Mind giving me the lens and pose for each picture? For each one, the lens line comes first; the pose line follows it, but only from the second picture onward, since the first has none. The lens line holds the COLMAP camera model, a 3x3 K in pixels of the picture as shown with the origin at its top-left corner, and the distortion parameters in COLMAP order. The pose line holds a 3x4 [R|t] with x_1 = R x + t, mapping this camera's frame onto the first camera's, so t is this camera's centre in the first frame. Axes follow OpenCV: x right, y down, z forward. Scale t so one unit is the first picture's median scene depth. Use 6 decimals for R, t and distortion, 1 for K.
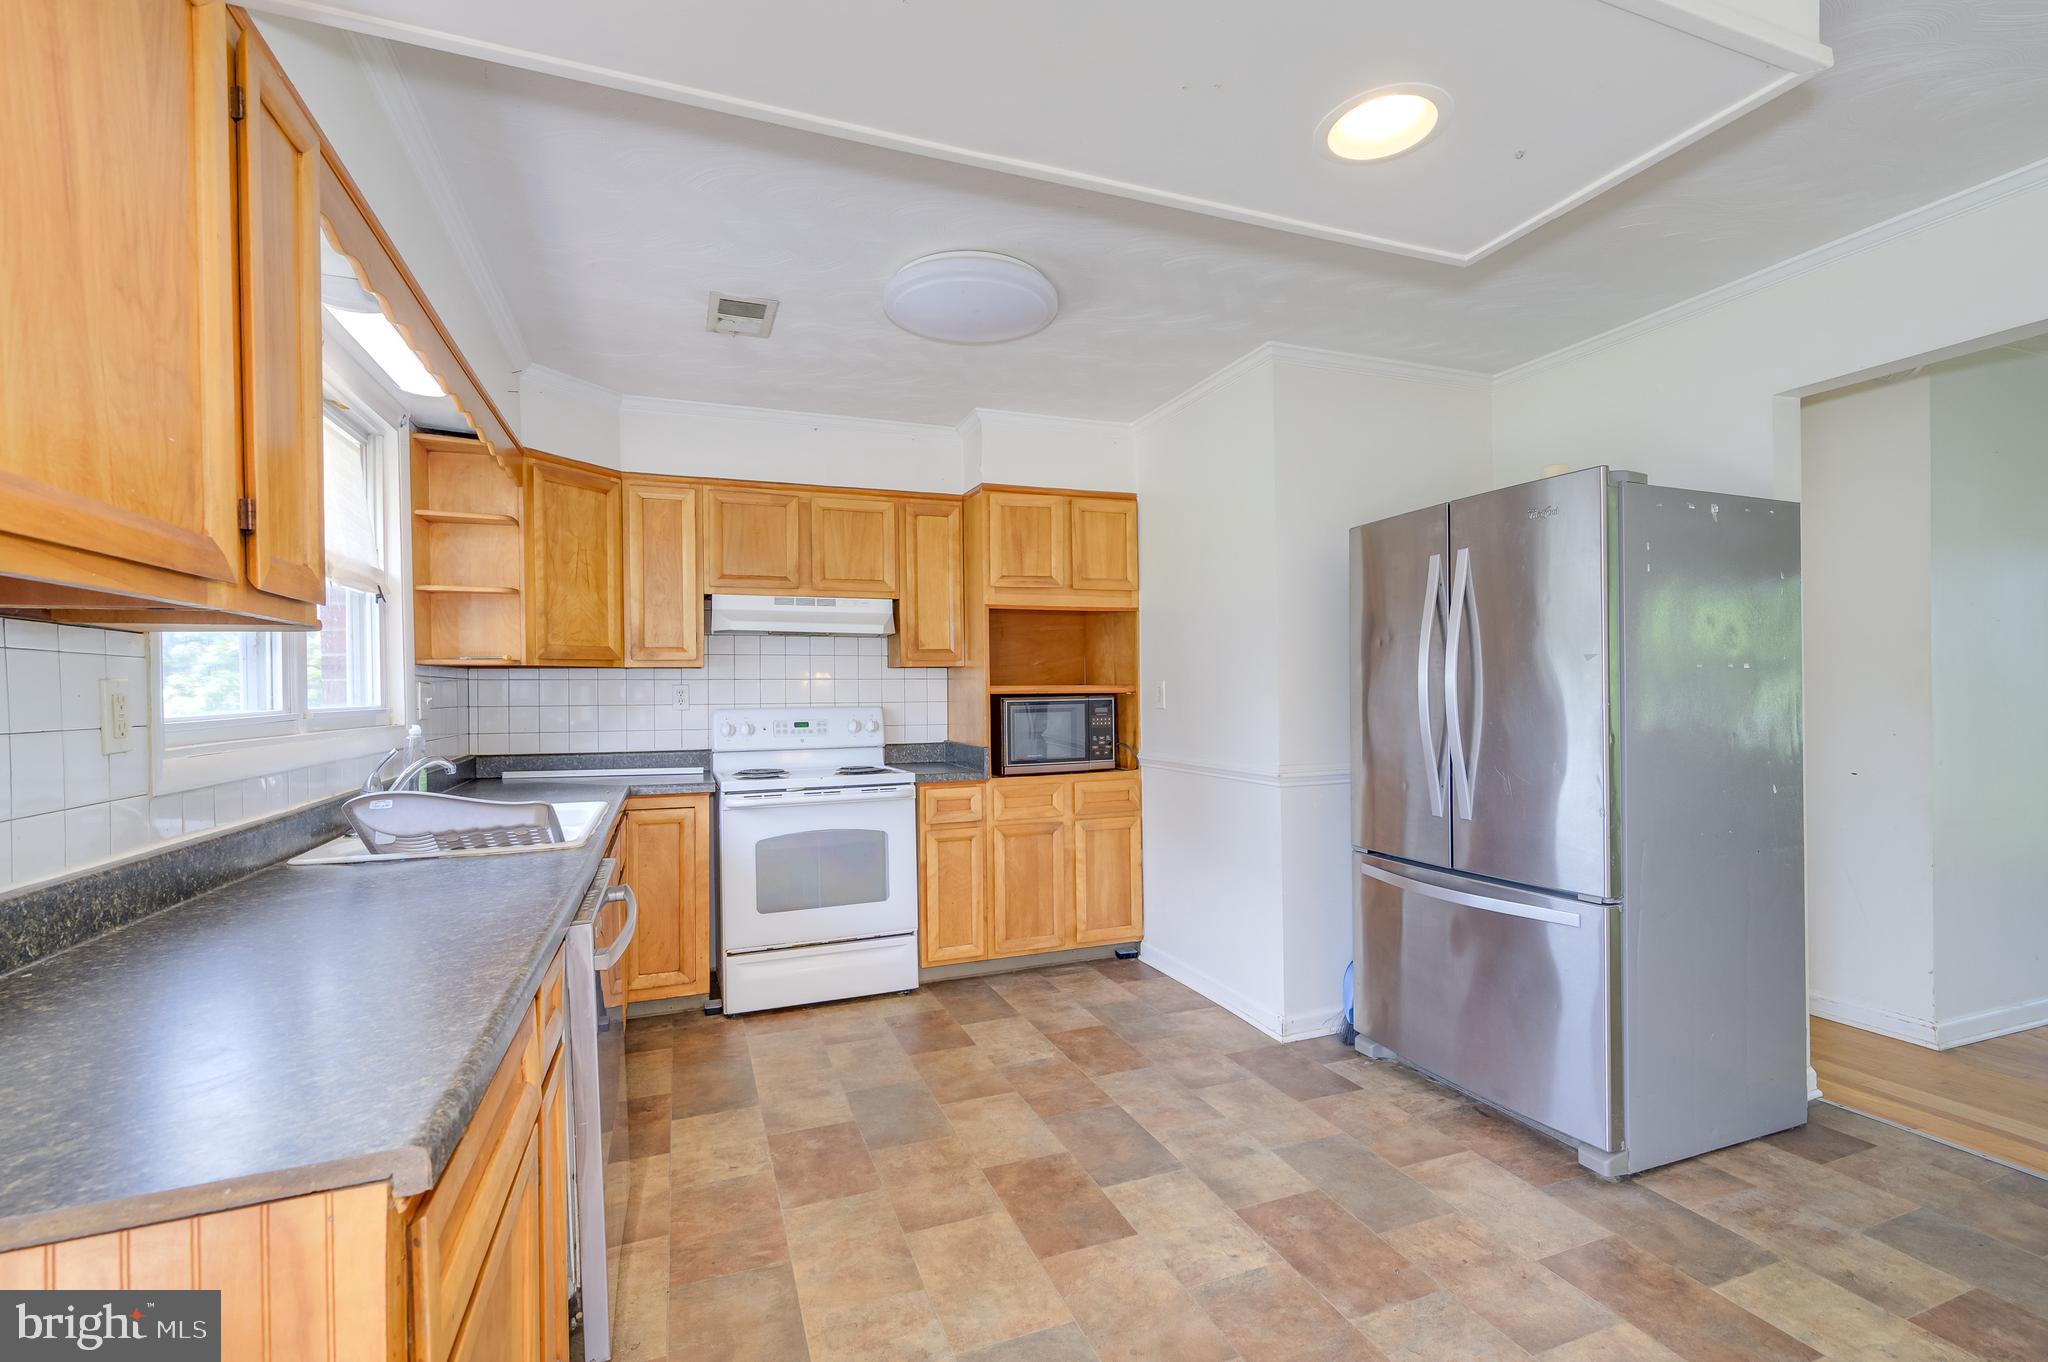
lens RADIAL K [[902.9, 0, 1027.8], [0, 902.9, 692.8], [0, 0, 1]] dist [-0.000657, 0.000551]
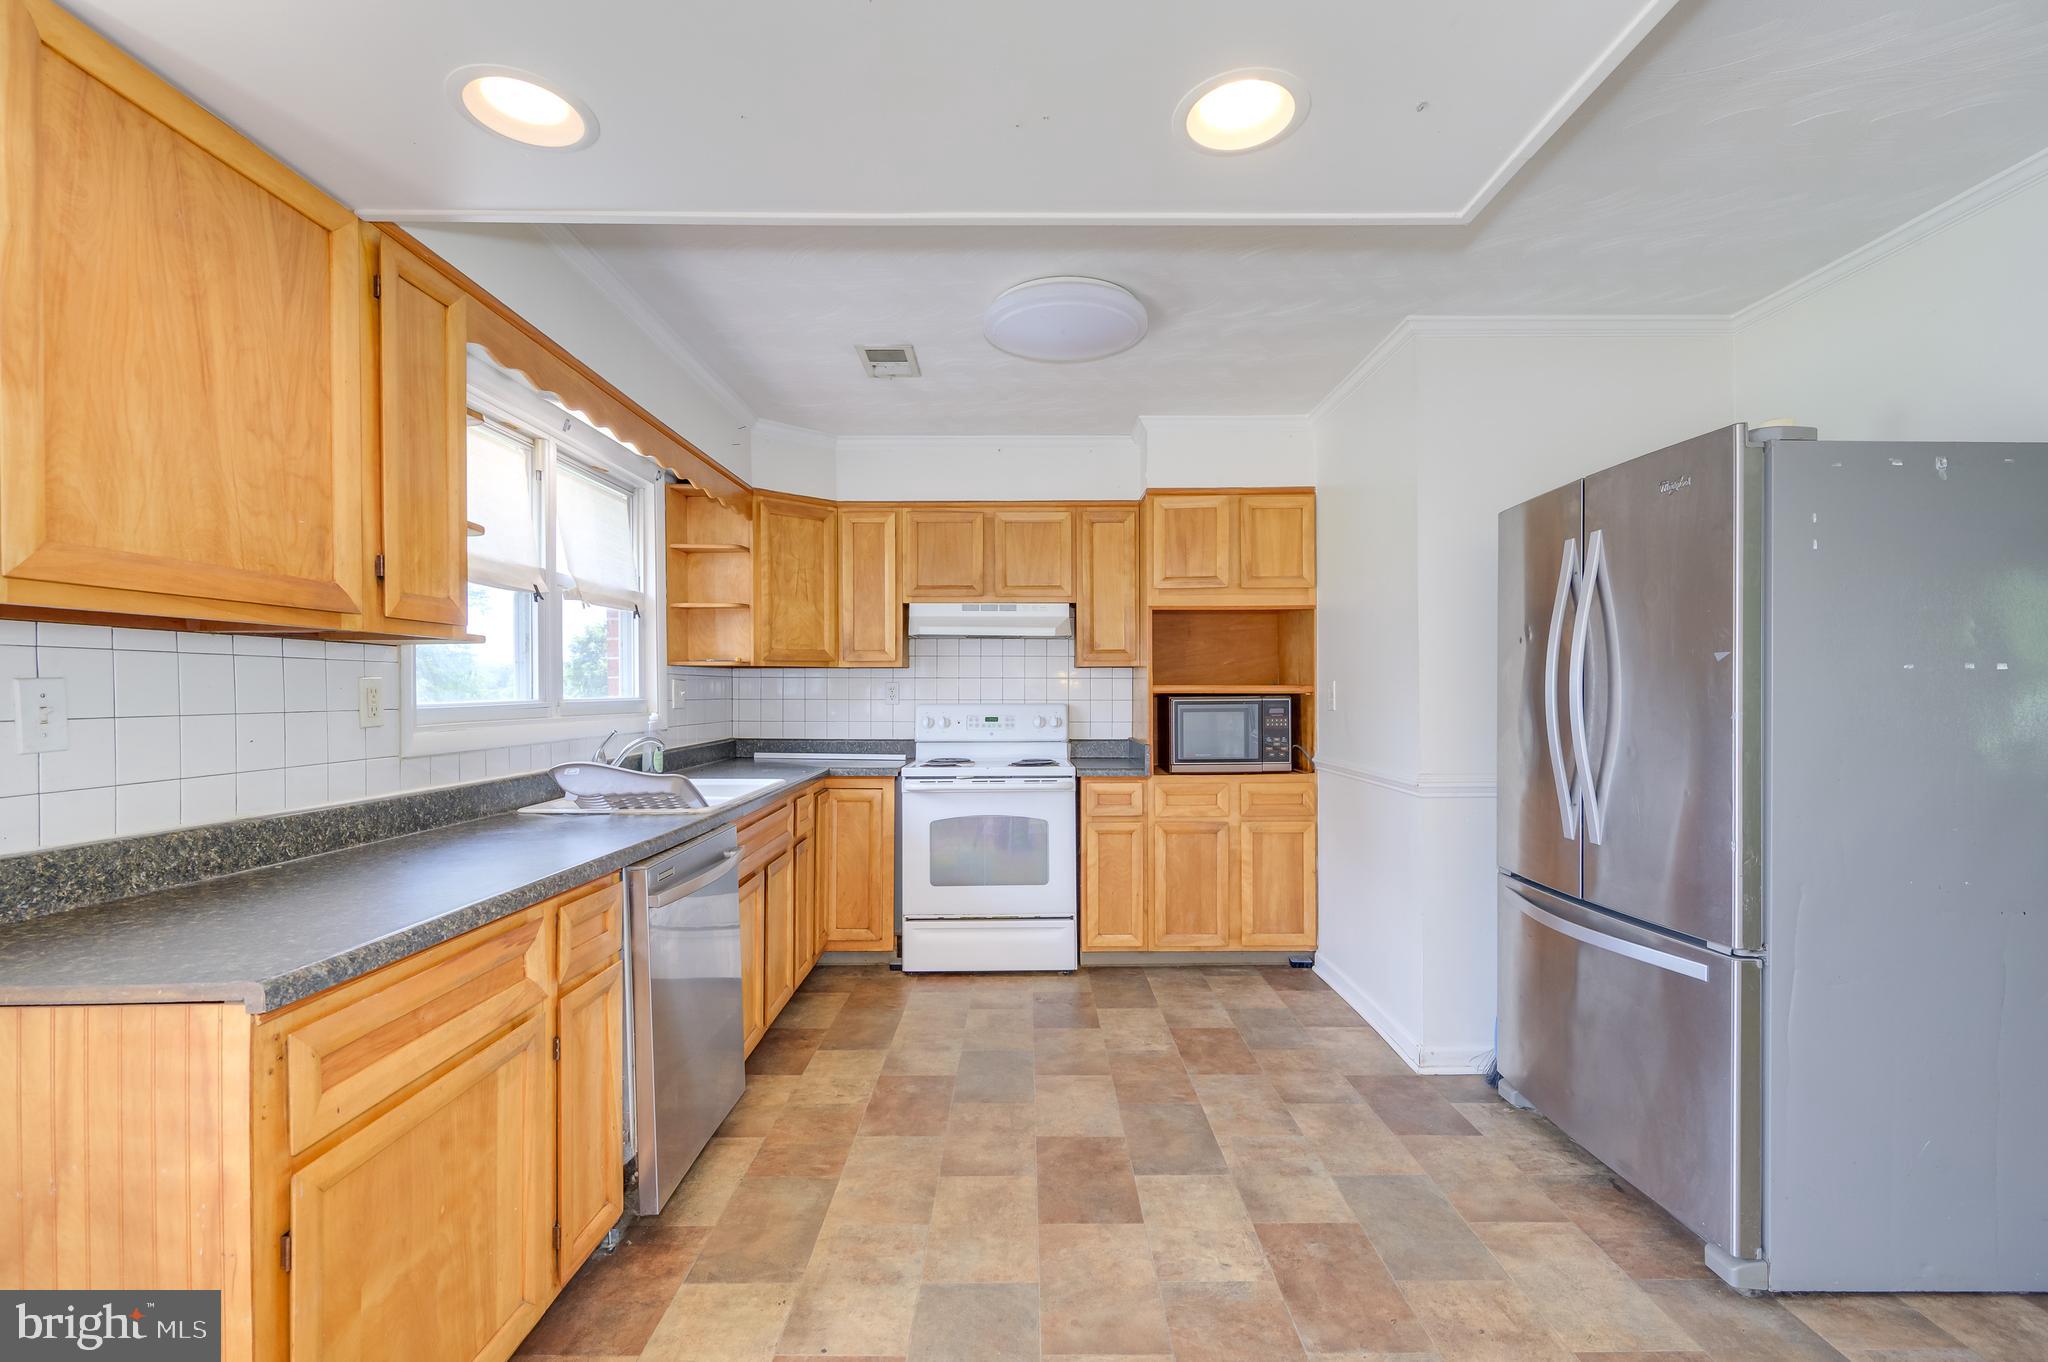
lens RADIAL K [[884.9, 0, 1029.7], [0, 884.9, 692.5], [0, 0, 1]] dist [-0.001404, 0.000568]
pose [[0.934282, 0.010102, -0.356391, 0.211627], [-0.009335, 0.999949, 0.003874, -0.002322], [0.356412, -0.000292, 0.934329, 0.011006]]
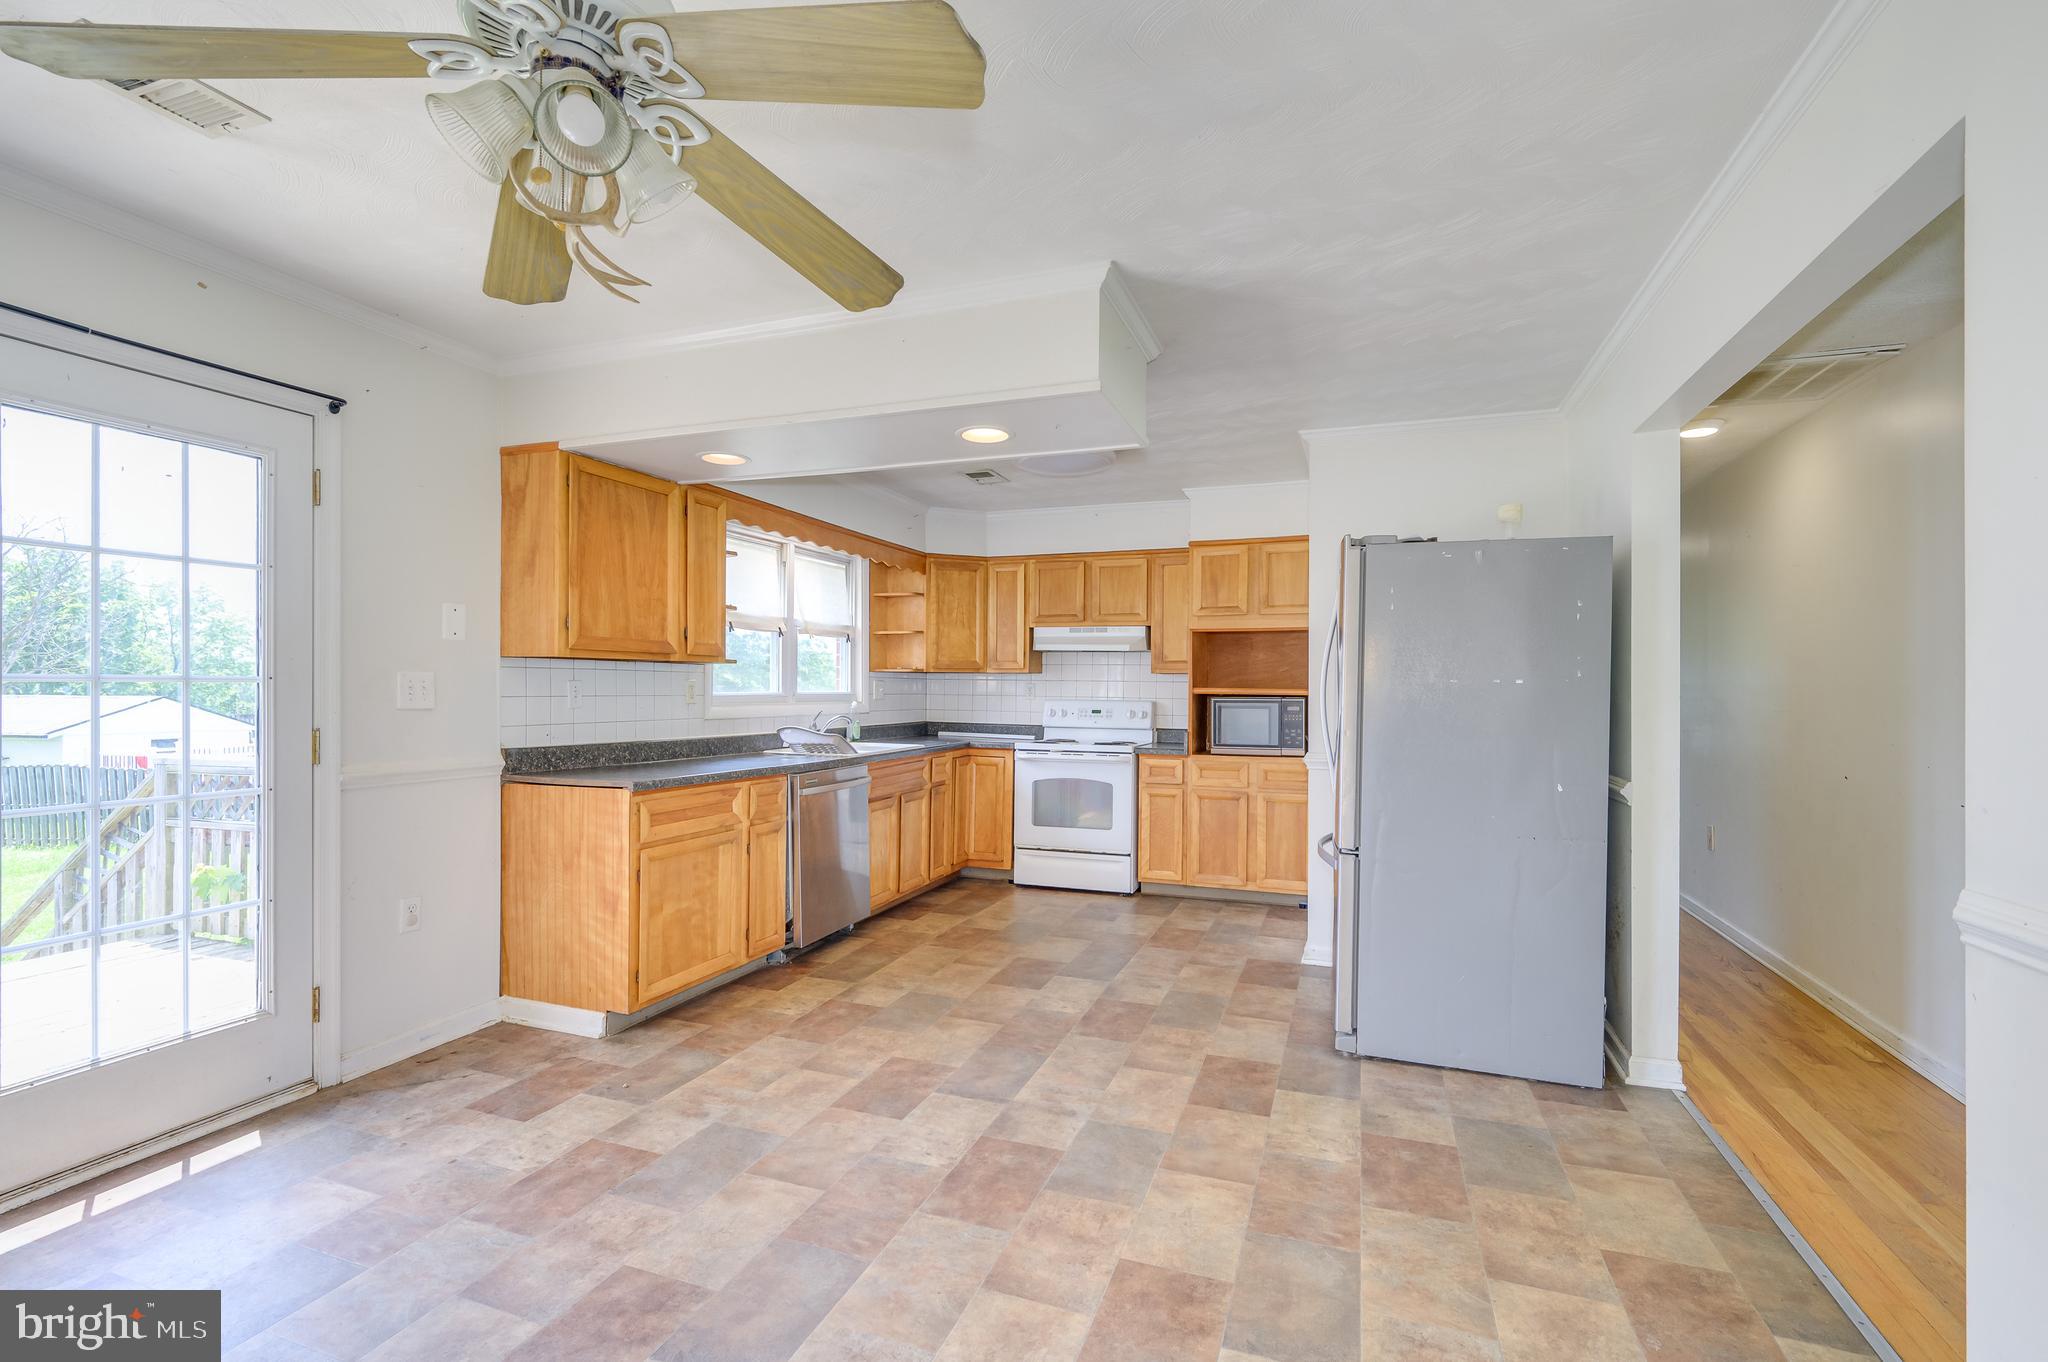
lens RADIAL K [[906.2, 0, 1031.4], [0, 906.2, 691.0], [0, 0, 1]] dist [0.000155, 0.000587]
pose [[0.752777, 0.019223, -0.657995, 0.779482], [-0.019347, 0.999788, 0.007075, -0.008530], [0.657992, 0.007404, 0.752989, -0.232994]]
